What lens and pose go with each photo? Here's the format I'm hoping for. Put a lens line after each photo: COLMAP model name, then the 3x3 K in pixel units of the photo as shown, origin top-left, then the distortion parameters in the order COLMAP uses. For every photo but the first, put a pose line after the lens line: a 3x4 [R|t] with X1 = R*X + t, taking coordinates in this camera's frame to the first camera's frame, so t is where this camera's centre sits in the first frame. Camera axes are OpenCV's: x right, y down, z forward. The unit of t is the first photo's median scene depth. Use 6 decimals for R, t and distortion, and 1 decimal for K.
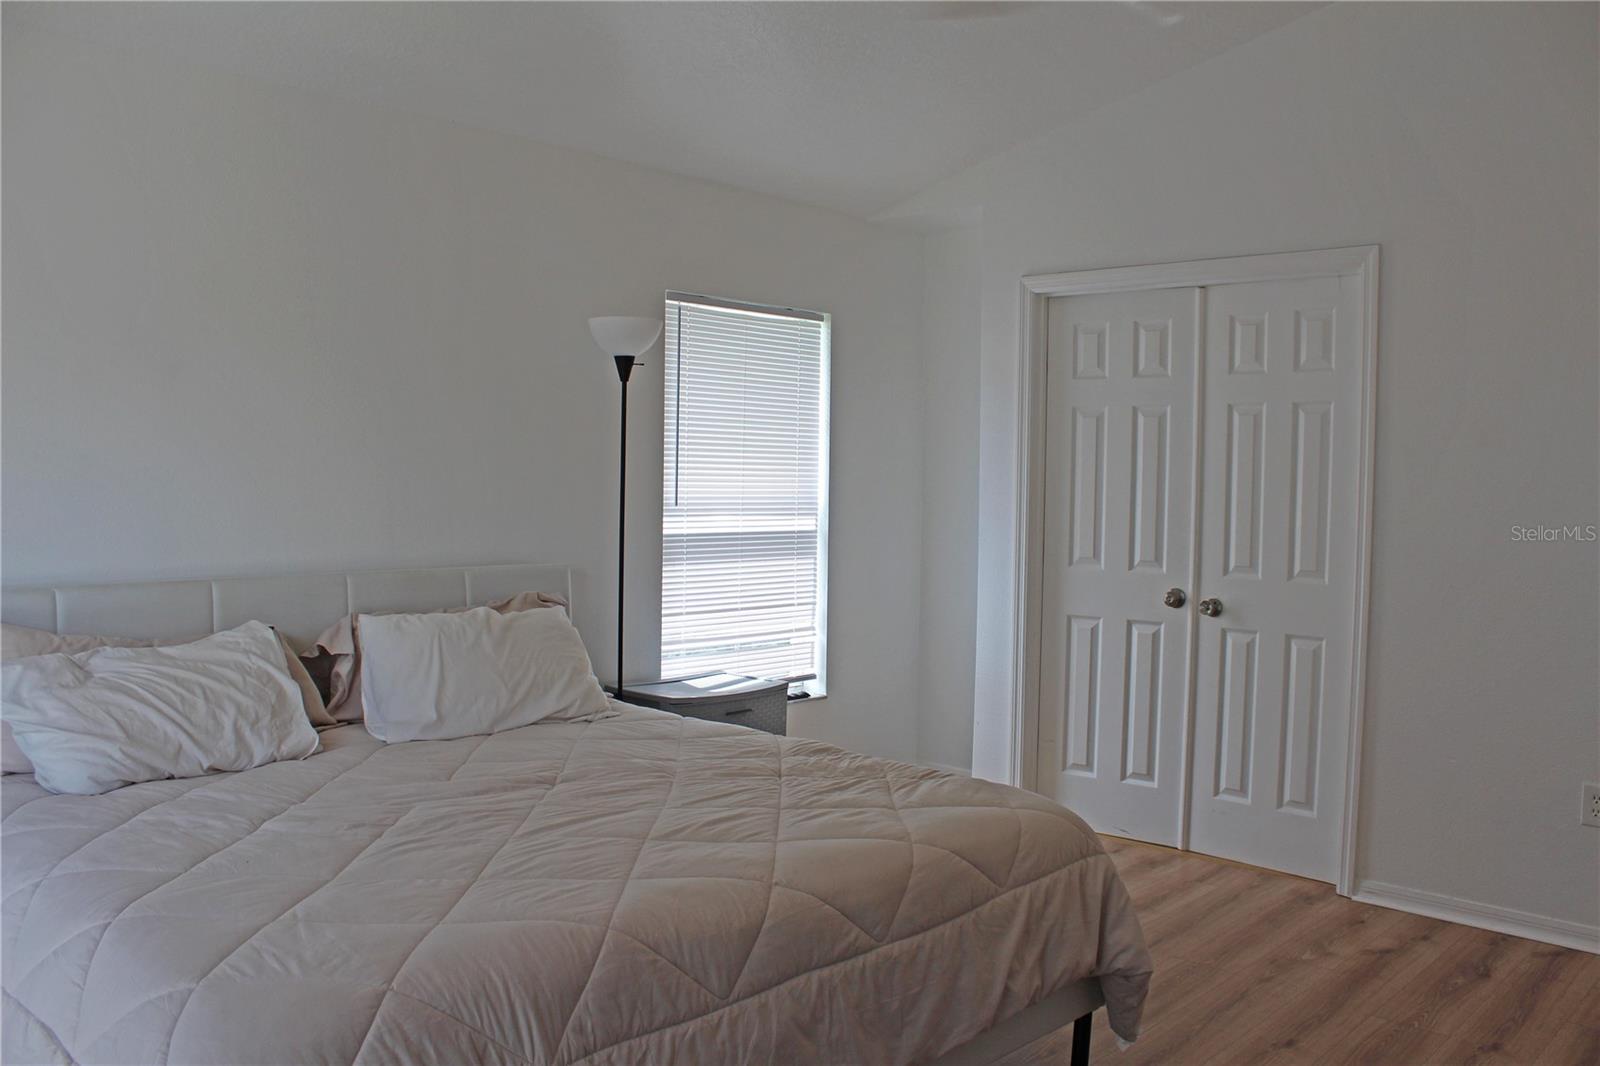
lens RADIAL K [[1319.7, 0, 810.9], [0, 1319.7, 548.3], [0, 0, 1]] dist [-0.173849, 0.144293]
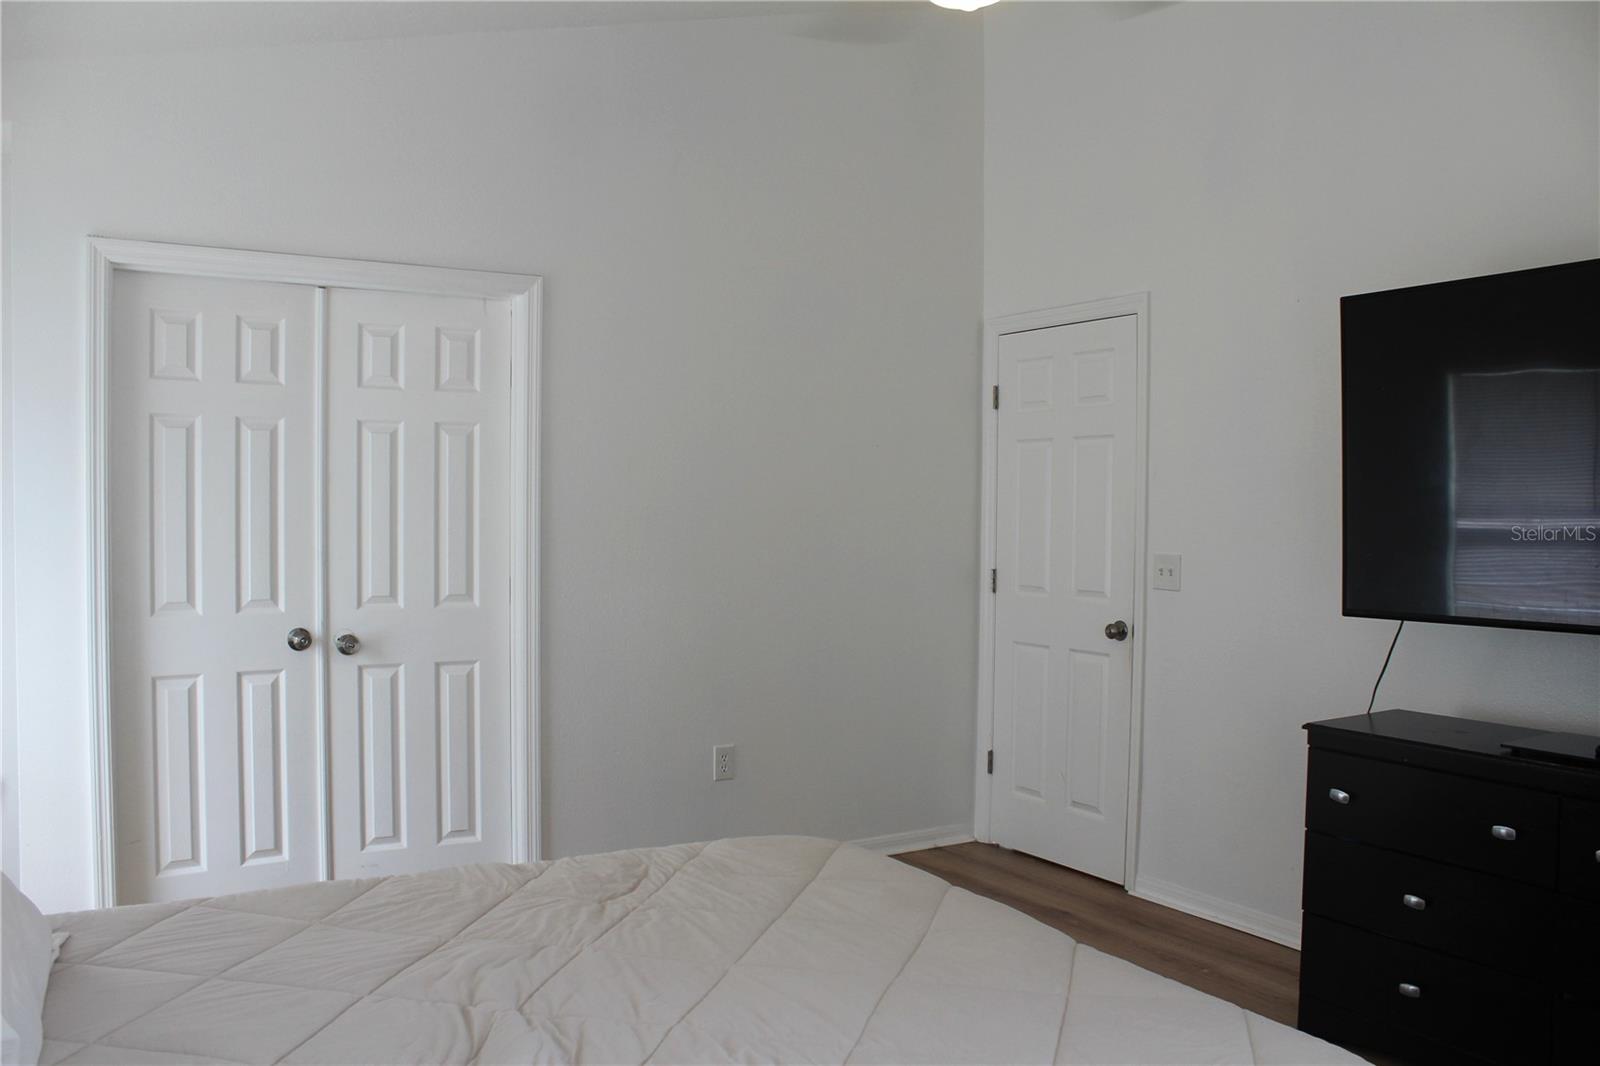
lens RADIAL K [[1319.7, 0, 810.9], [0, 1319.7, 548.3], [0, 0, 1]] dist [-0.173849, 0.144293]
pose [[0.272778, -0.042027, 0.961159, -0.455460], [0.049937, 0.998317, 0.029480, -0.031027], [-0.960780, 0.039956, 0.274417, 0.432576]]
